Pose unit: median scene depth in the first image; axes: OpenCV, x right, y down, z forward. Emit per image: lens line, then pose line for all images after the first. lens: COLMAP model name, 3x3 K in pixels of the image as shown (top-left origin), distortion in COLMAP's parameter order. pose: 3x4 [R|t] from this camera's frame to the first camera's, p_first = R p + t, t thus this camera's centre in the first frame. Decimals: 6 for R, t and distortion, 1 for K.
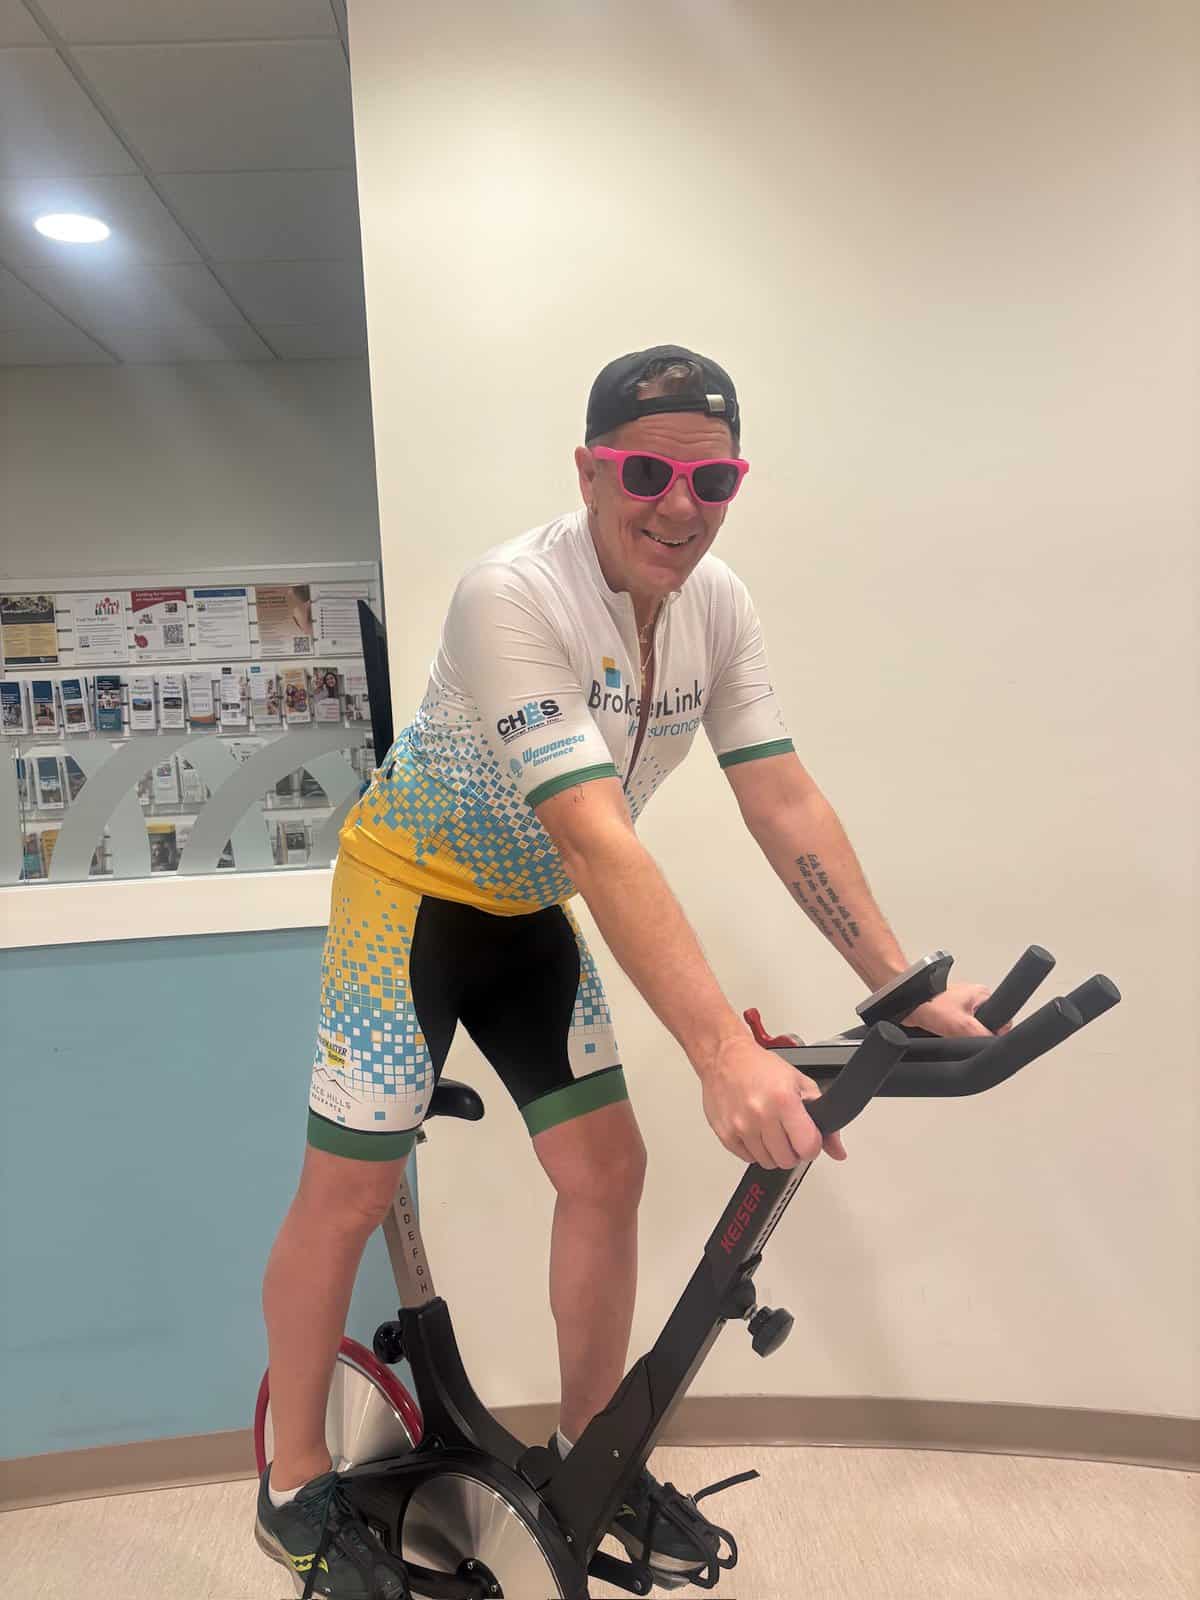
lens RADIAL K [[1197.7, 0, 586.7], [0, 1197.7, 793.5], [0, 0, 1]] dist [0.036202, -0.053233]
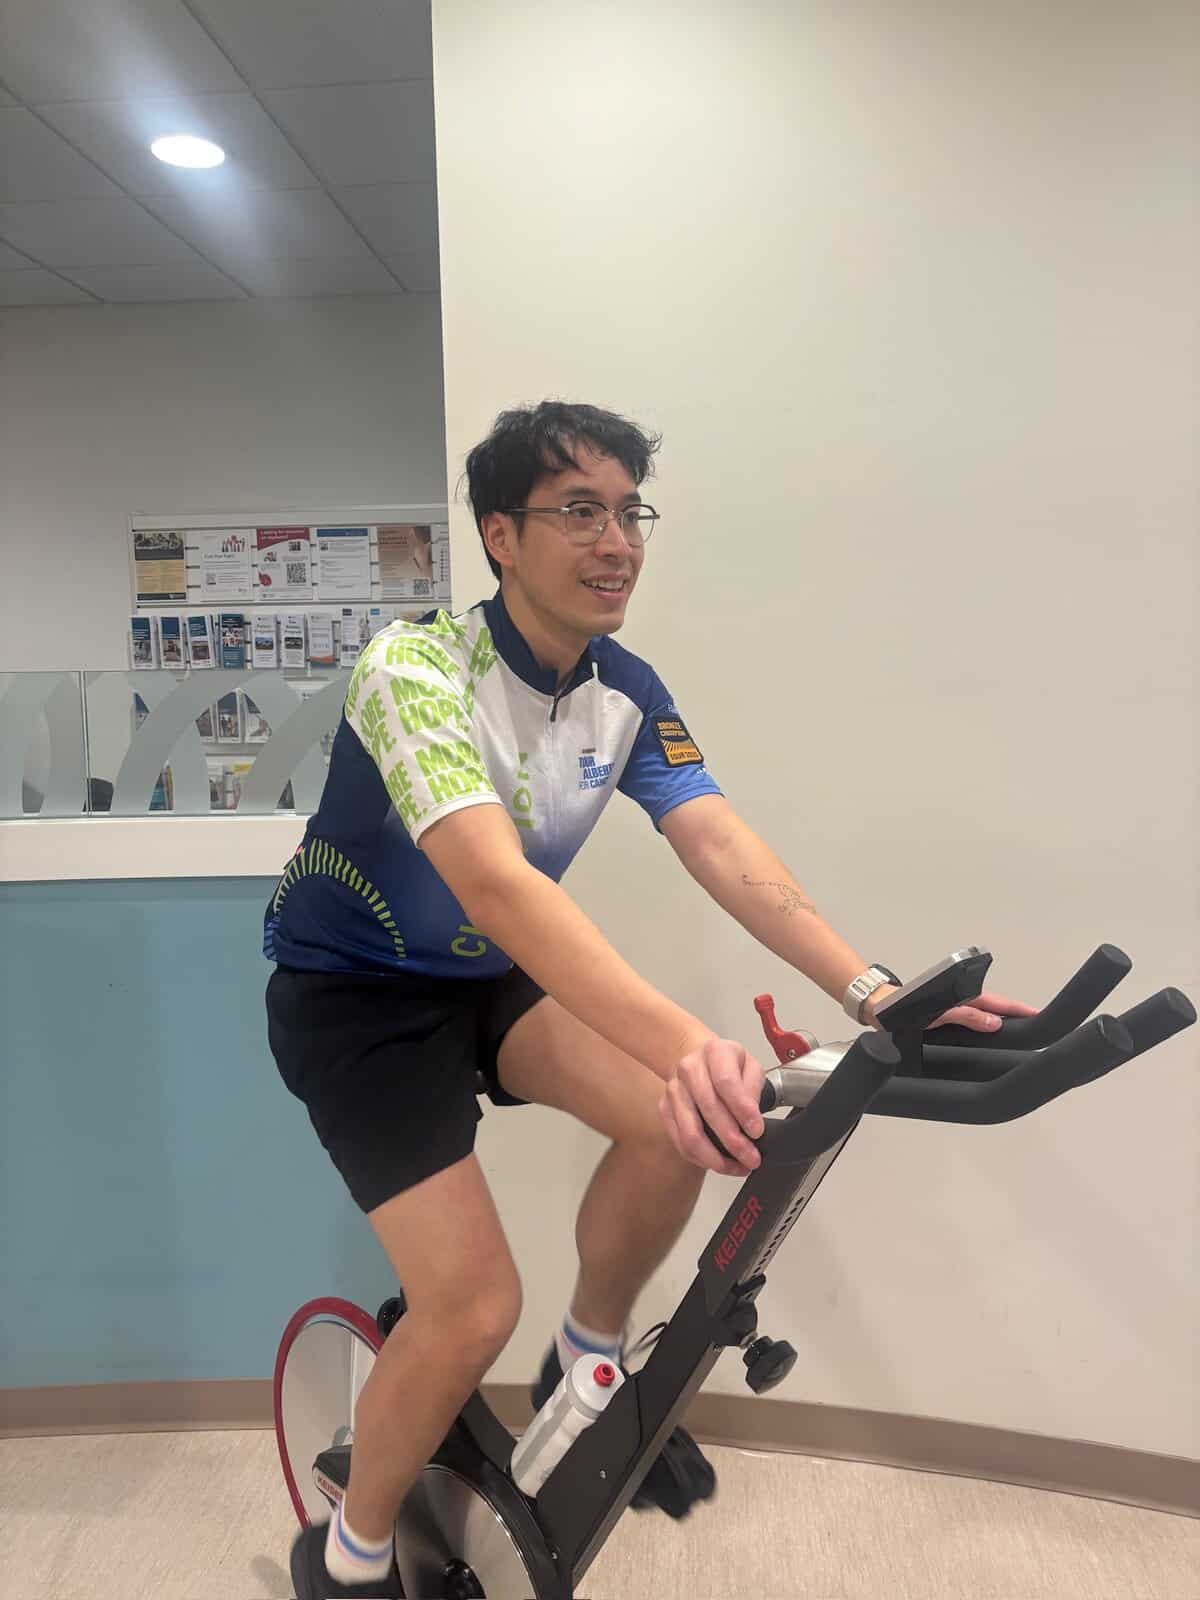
lens RADIAL K [[1197.7, 0, 593.2], [0, 1197.7, 792.4], [0, 0, 1]] dist [0.036202, -0.053233]
pose [[0.990597, 0.042402, -0.130073, 0.037608], [-0.037564, 0.998516, 0.039426, 0.000421], [0.131551, -0.034169, 0.990720, 0.039799]]
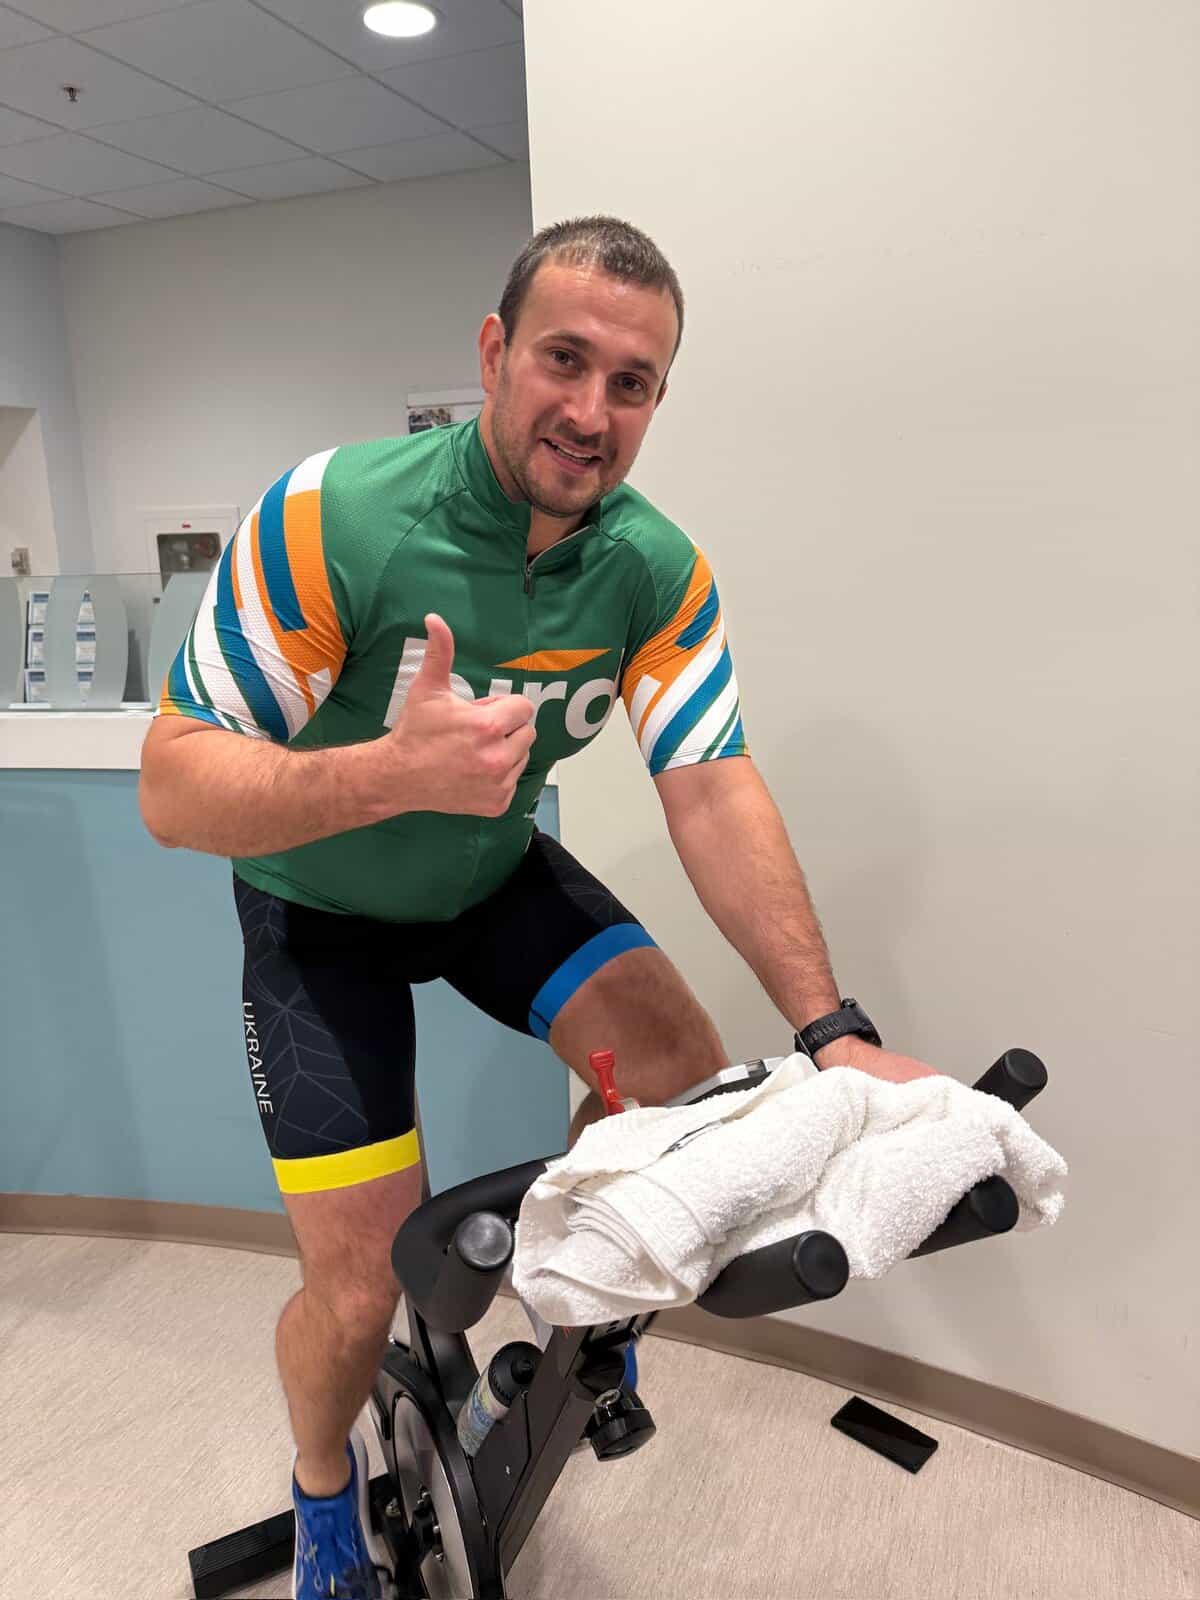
lens RADIAL K [[1120.5, 0, 614.0], [0, 1120.5, 791.8], [0, 0, 1]] dist [-0.002163, -0.009752]
pose [[0.909083, 0.112881, -0.401031, 0.118487], [-0.038716, 0.981318, 0.188456, -0.025433], [0.414812, -0.155796, 0.896470, 0.130491]]
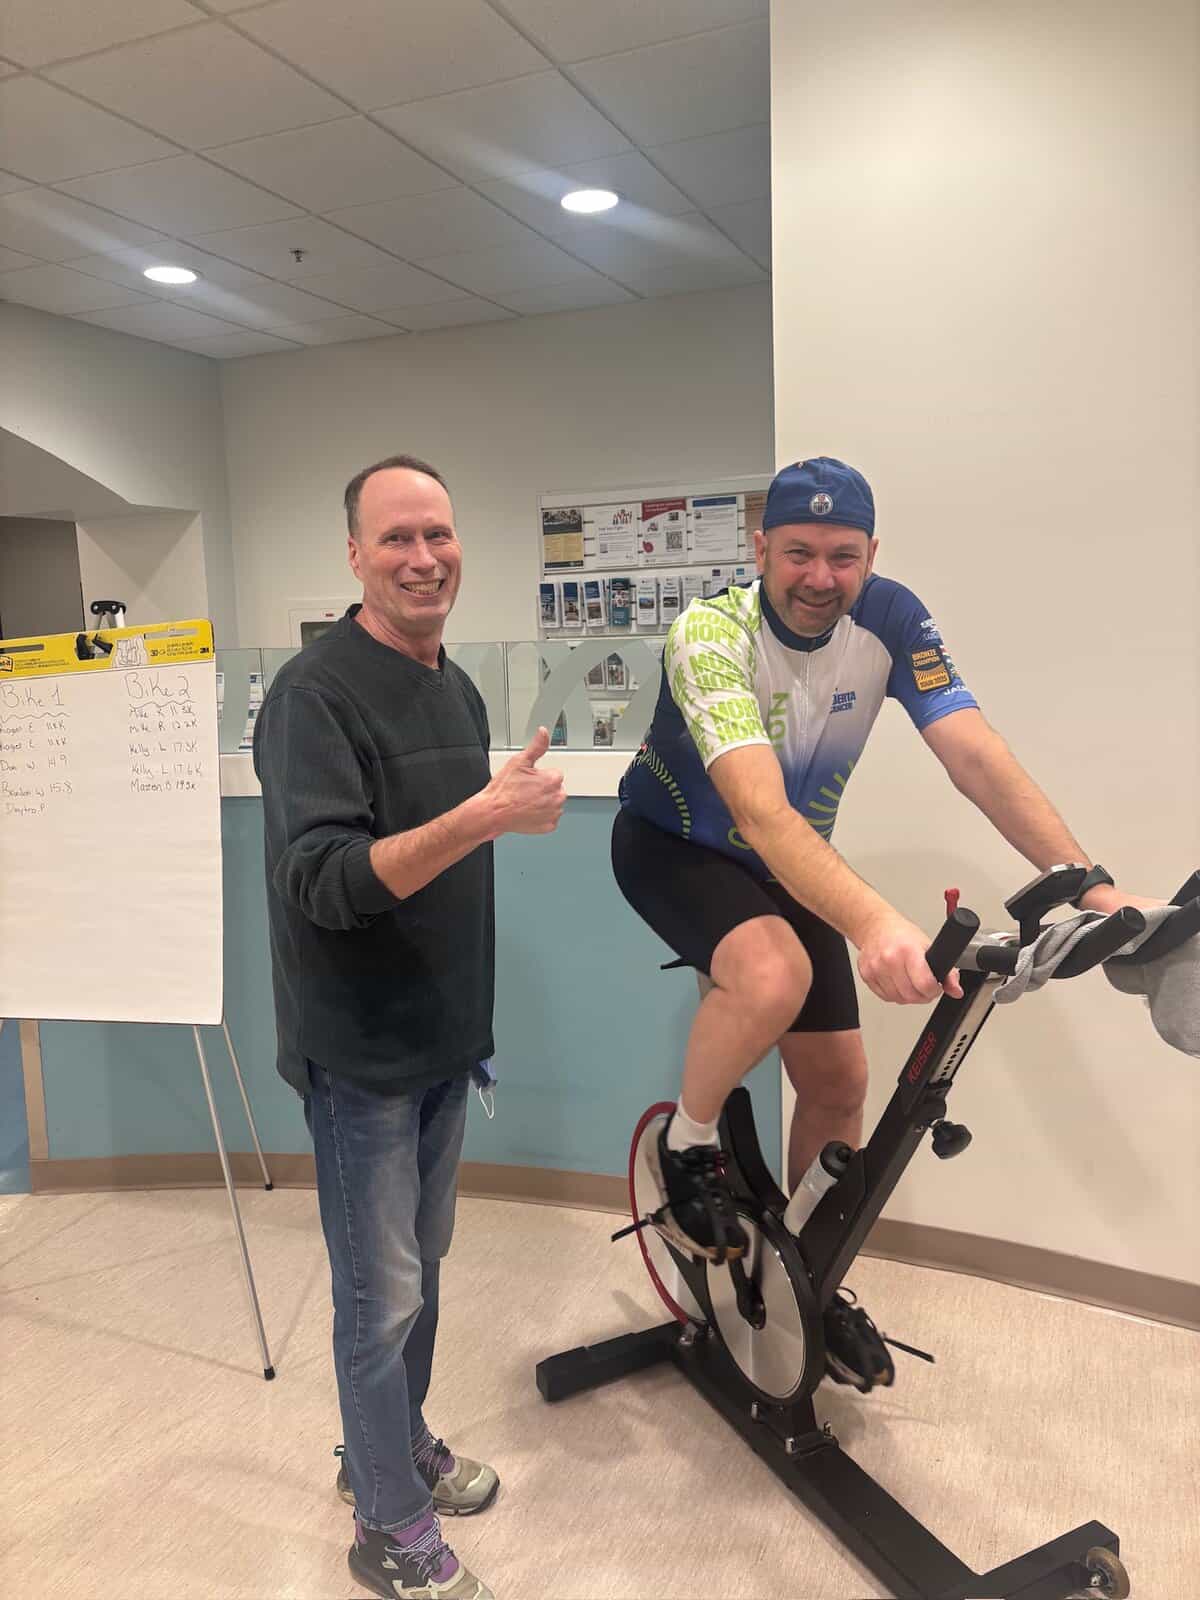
lens RADIAL K [[1197.7, 0, 576.7], [0, 1197.7, 807.5], [0, 0, 1]] dist [0.036202, -0.053233]
pose [[0.891373, 0.080956, -0.445983, 0.102423], [-0.033913, 0.993074, 0.112486, -0.005685], [0.452000, -0.085142, 0.887945, -0.074130]]
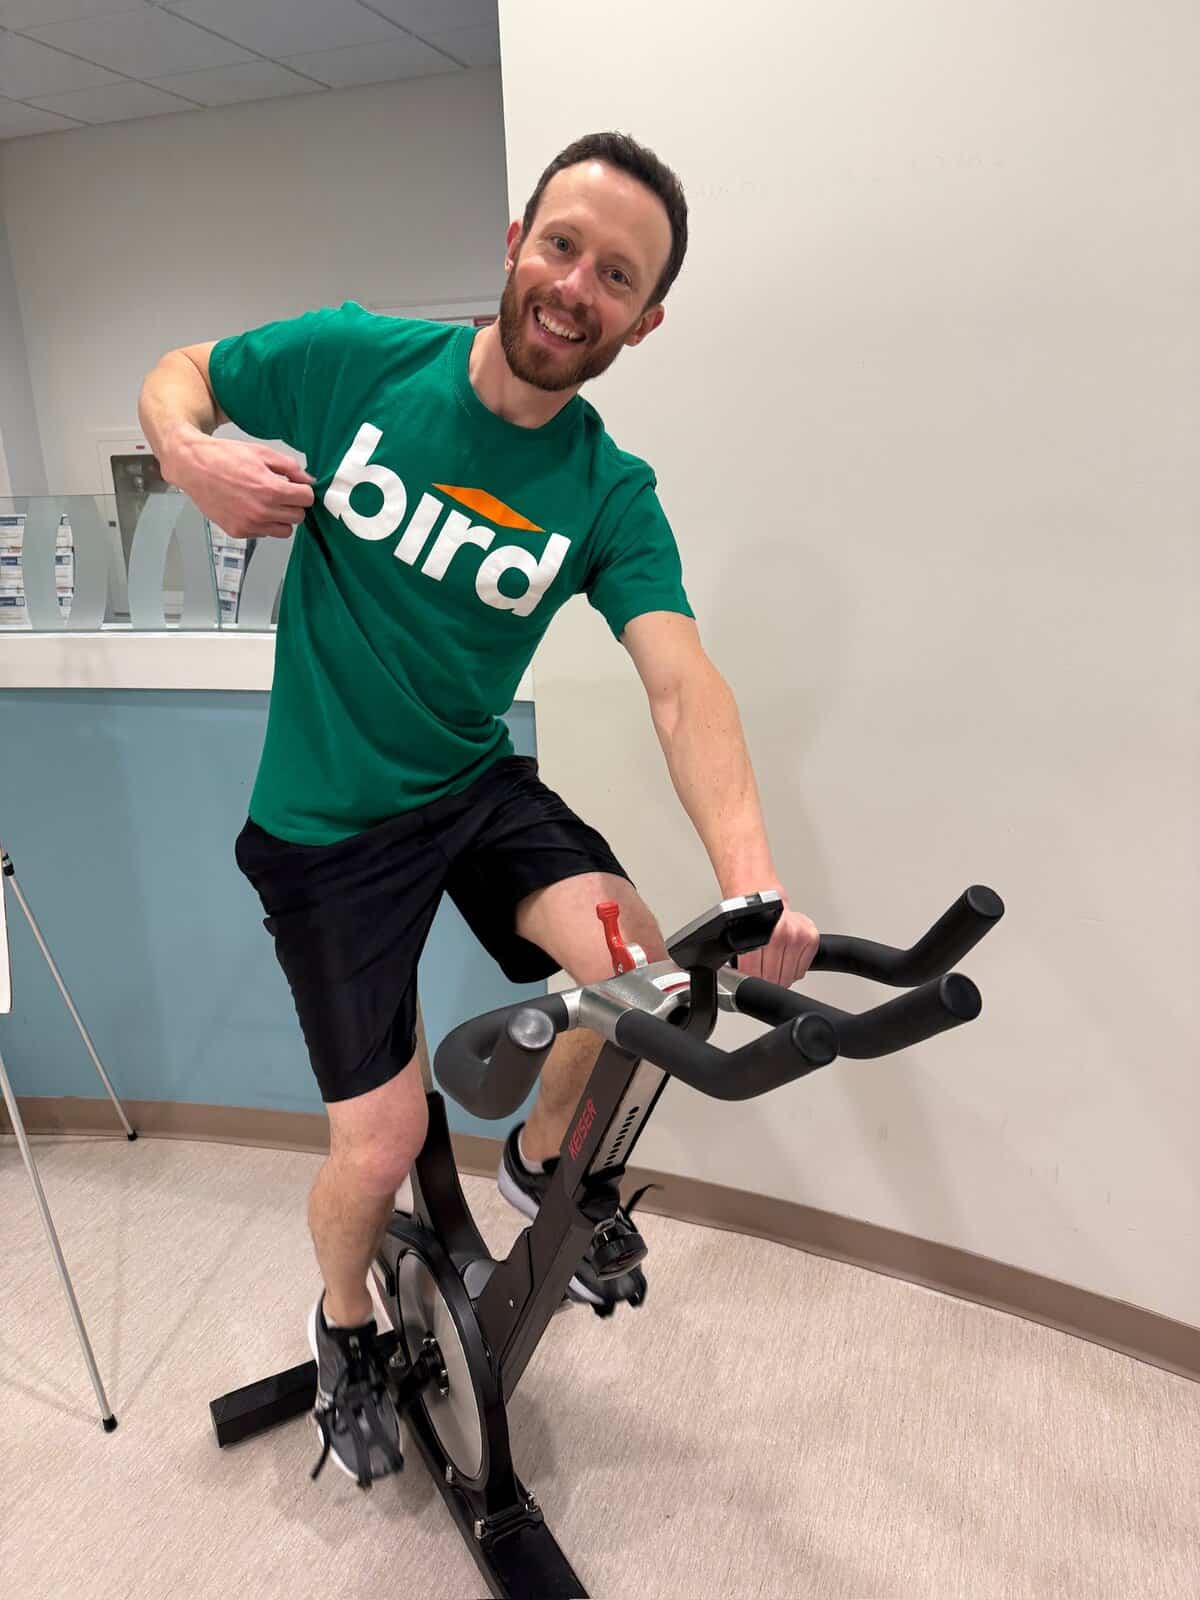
lens RADIAL K [[1120.5, 0, 607.2], [0, 1120.5, 802.9], [0, 0, 1]] dist [-0.002163, -0.009752]
pose [[0.923703, 0.133387, -0.359138, 0.120730], [-0.038623, 0.965078, 0.259101, -0.023795], [0.381157, -0.225461, 0.896597, 0.104595]]
